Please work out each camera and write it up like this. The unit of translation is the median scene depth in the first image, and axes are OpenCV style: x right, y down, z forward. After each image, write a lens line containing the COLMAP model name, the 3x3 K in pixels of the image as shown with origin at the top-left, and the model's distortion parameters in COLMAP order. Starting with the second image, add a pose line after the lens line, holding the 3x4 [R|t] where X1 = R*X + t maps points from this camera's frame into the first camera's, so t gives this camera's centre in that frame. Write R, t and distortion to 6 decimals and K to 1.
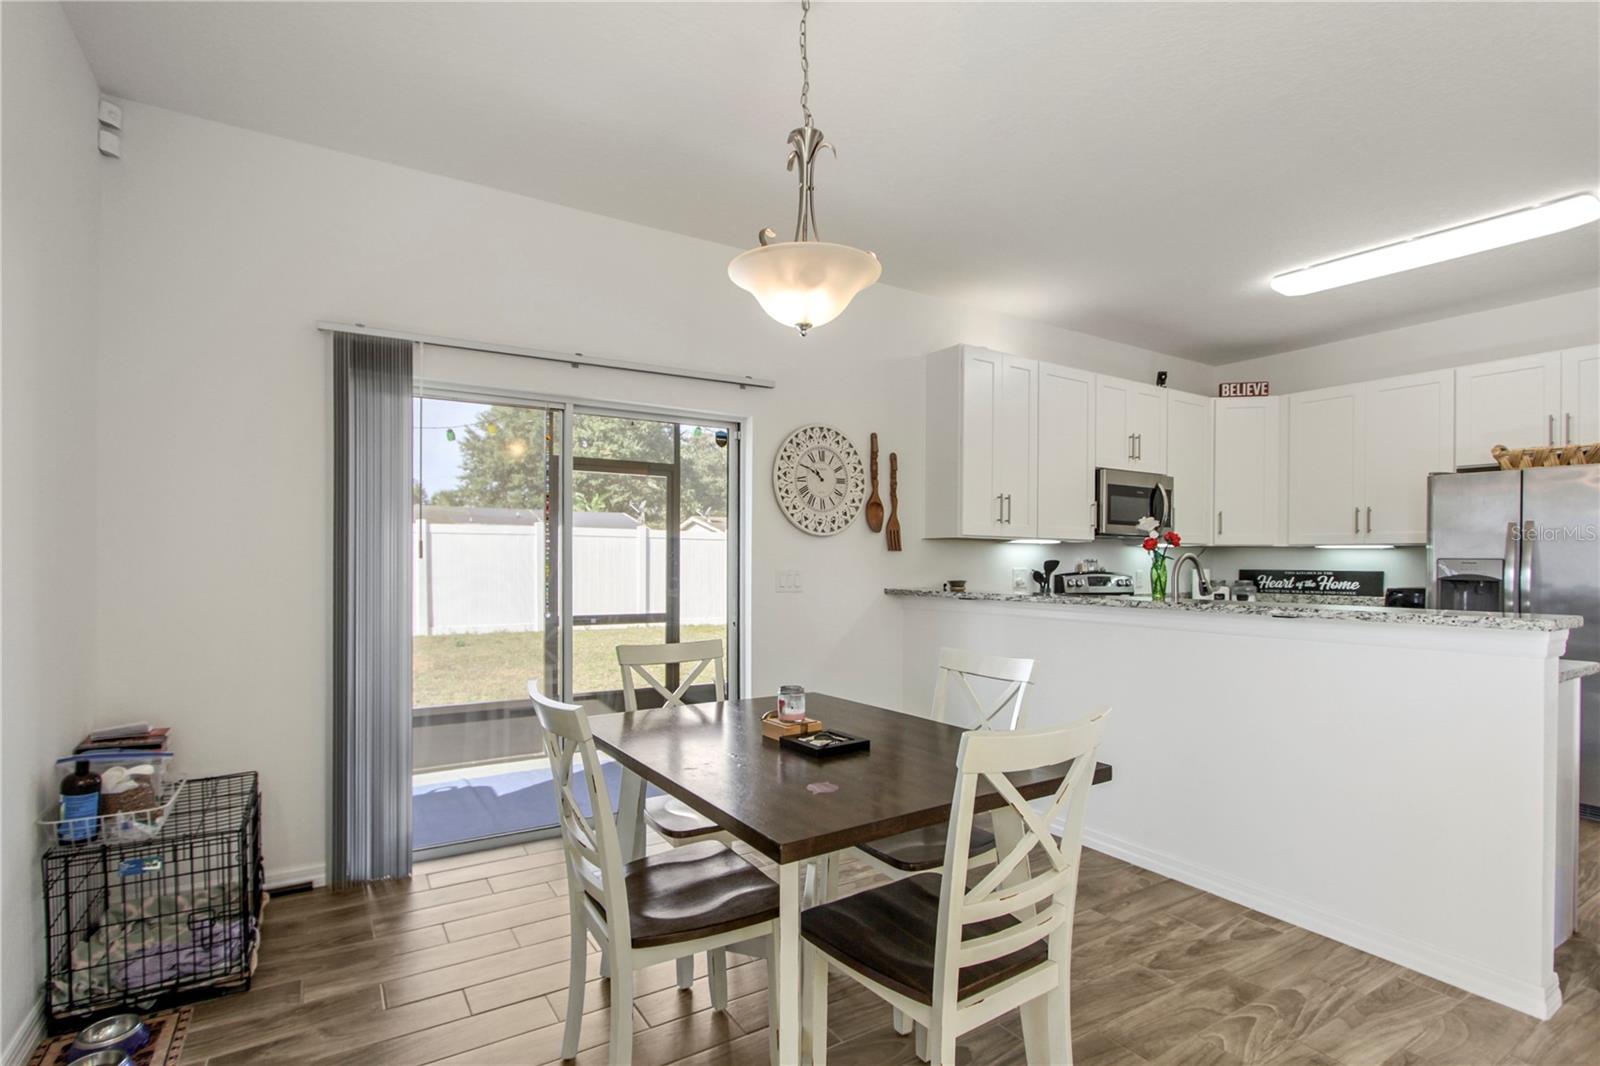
lens RADIAL K [[761.7, 0, 785.1], [0, 761.7, 560.2], [0, 0, 1]] dist [-0.004134, -0.001028]
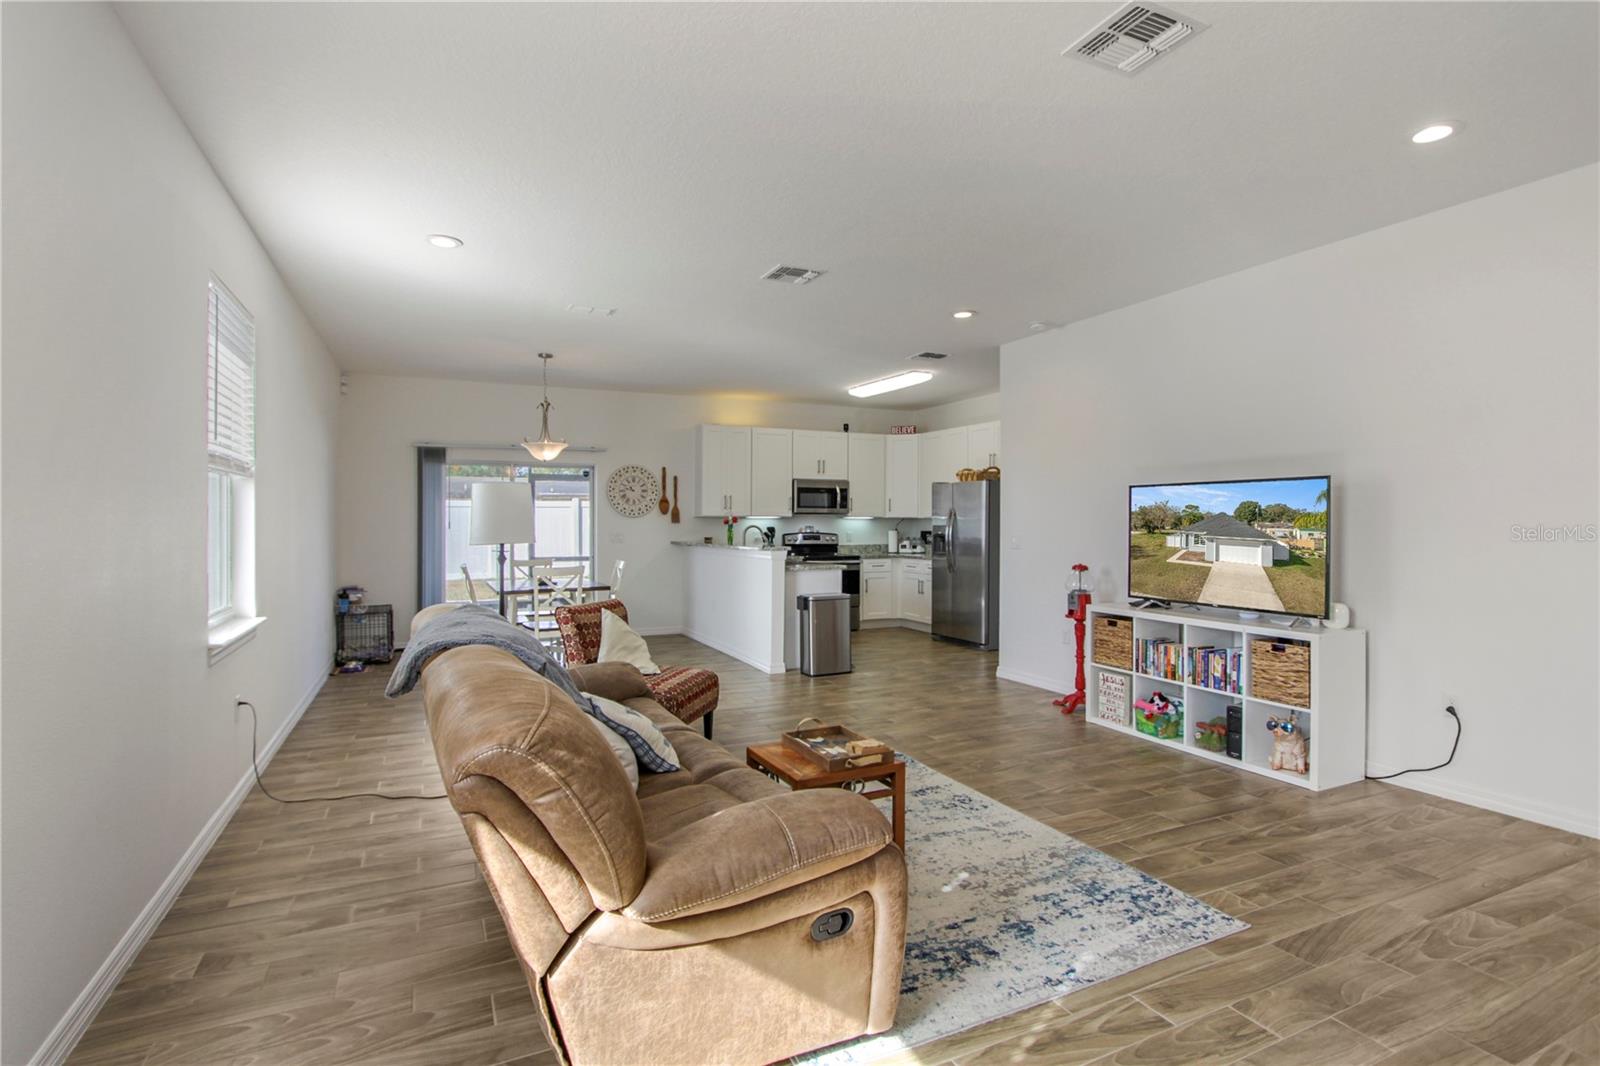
lens RADIAL K [[760.3, 0, 792.4], [0, 760.3, 530.5], [0, 0, 1]] dist [-0.001040, 0.000095]
pose [[0.991036, -0.003632, -0.133549, 0.764384], [0.005448, 0.999898, 0.013233, -0.018220], [0.133487, -0.013841, 0.990954, -1.057648]]
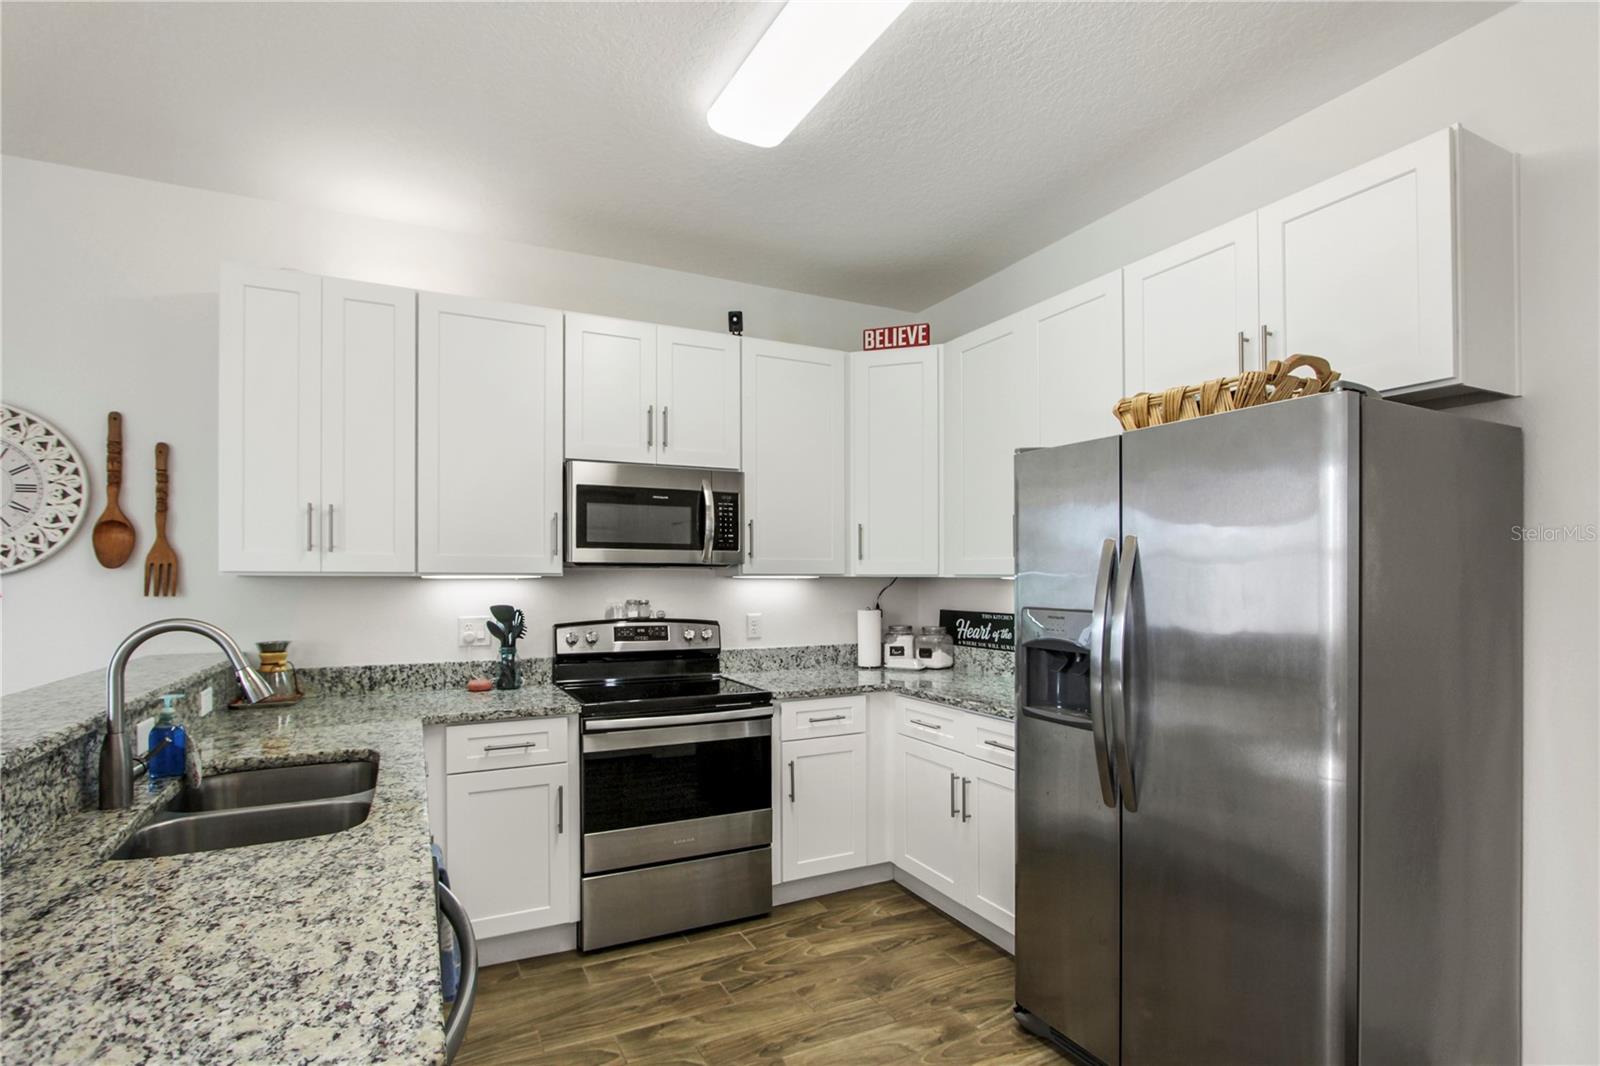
lens RADIAL K [[756.4, 0, 783.4], [0, 756.4, 577.9], [0, 0, 1]] dist [-0.015874, -0.000172]
pose [[0.994000, -0.008027, -0.109085, 0.755073], [0.008101, 0.999967, 0.000236, -0.024459], [0.109079, -0.001119, 0.994032, 0.450163]]
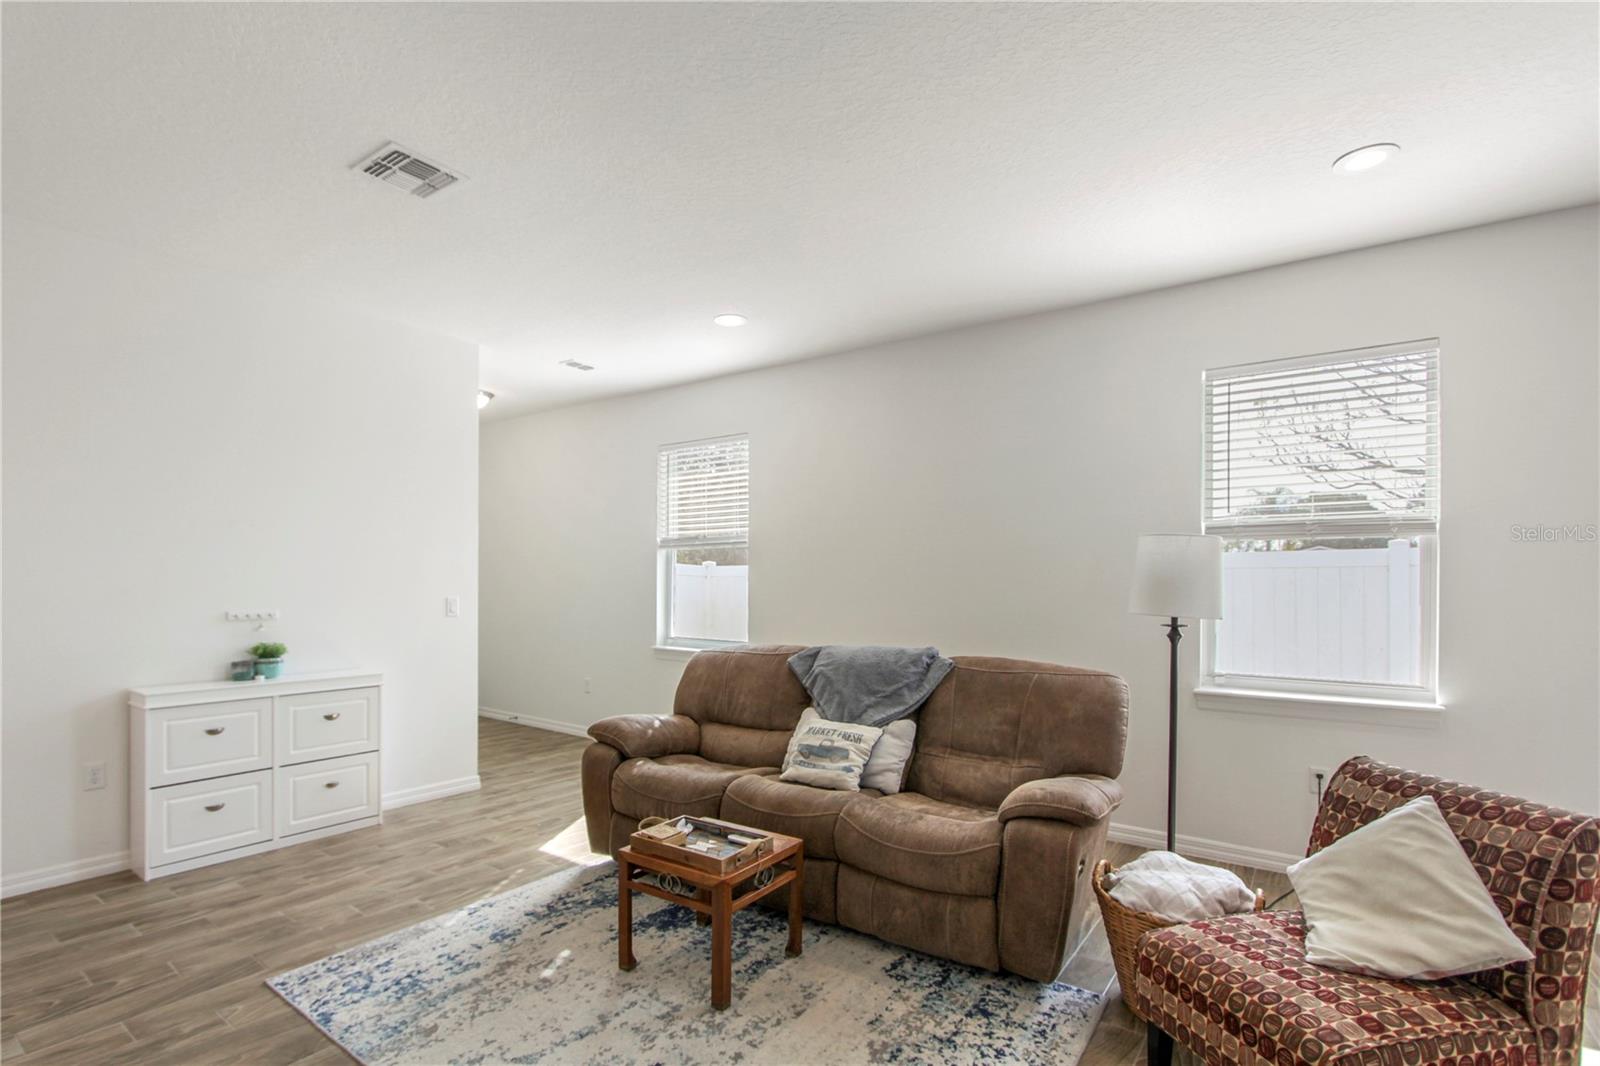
lens RADIAL K [[770.0, 0, 767.0], [0, 770.0, 578.6], [0, 0, 1]] dist [-0.011805, 0.000717]
pose [[-0.935433, -0.009585, -0.353373, 0.881381], [-0.007783, 0.999948, -0.006520, -0.016030], [0.353417, -0.003349, -0.935460, 0.245685]]
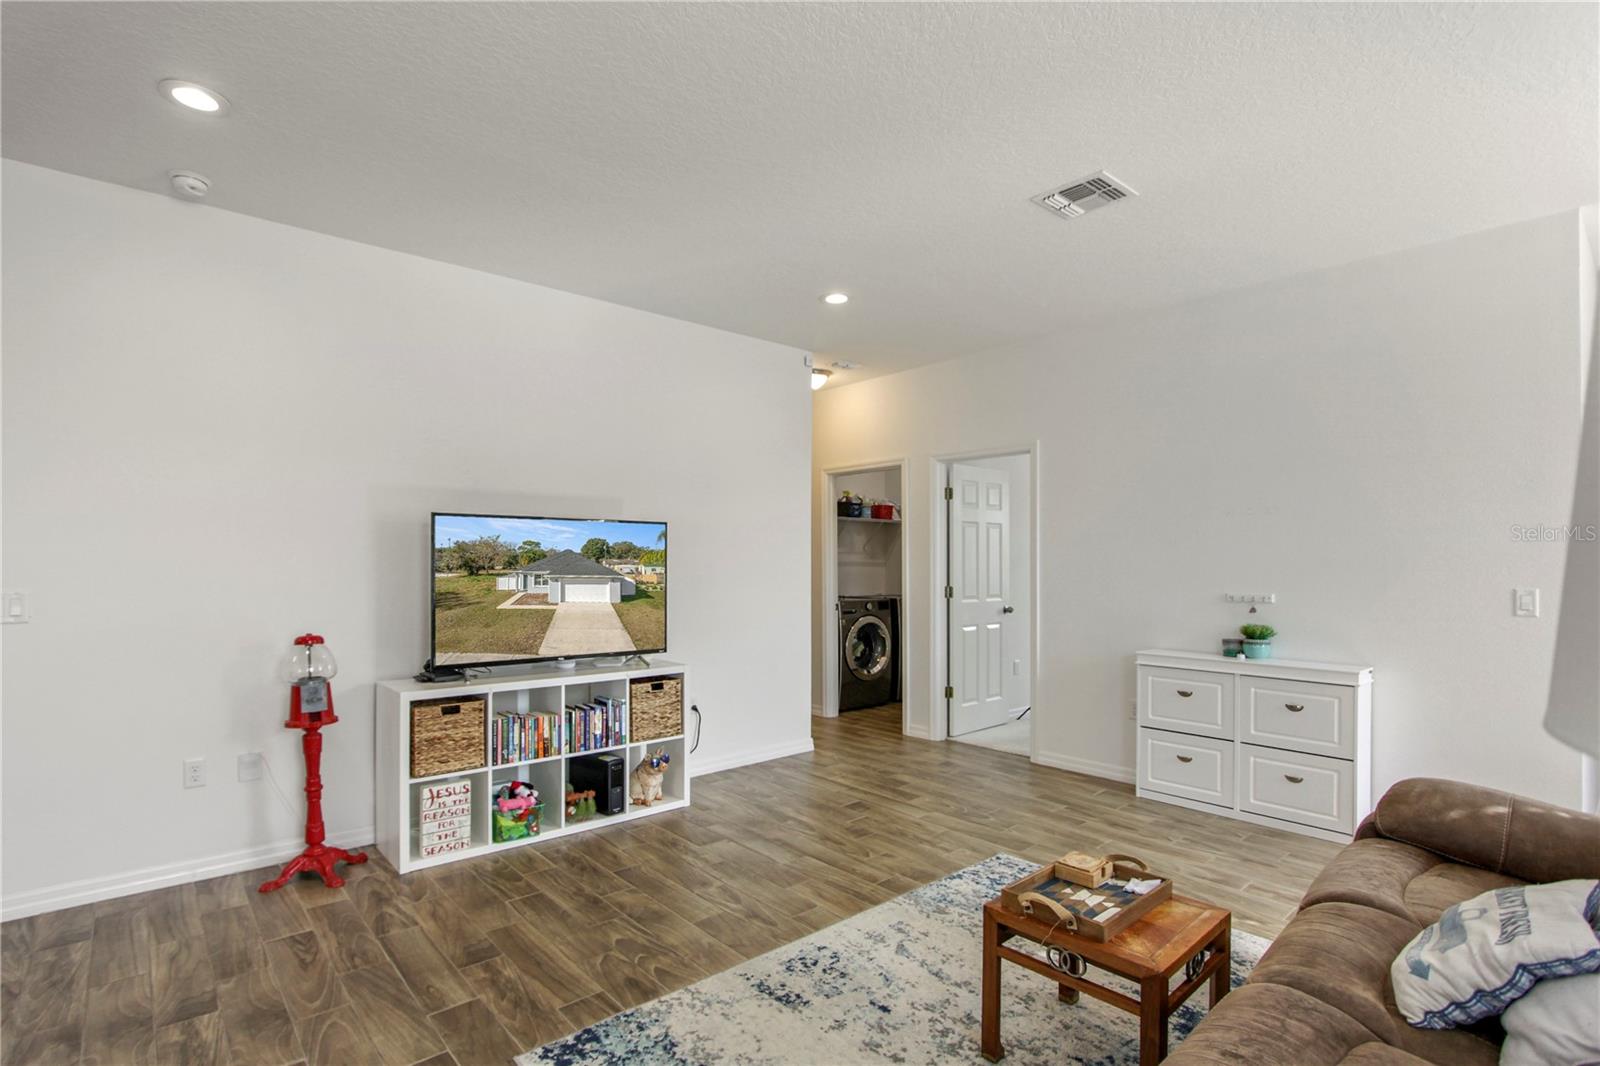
lens RADIAL K [[785.7, 0, 780.9], [0, 785.7, 582.1], [0, 0, 1]] dist [-0.002930, -0.000088]
pose [[-0.143683, -0.030404, 0.989157, 0.250602], [-0.008068, 0.999531, 0.029551, -0.017534], [-0.989591, -0.003735, -0.143861, -0.089013]]
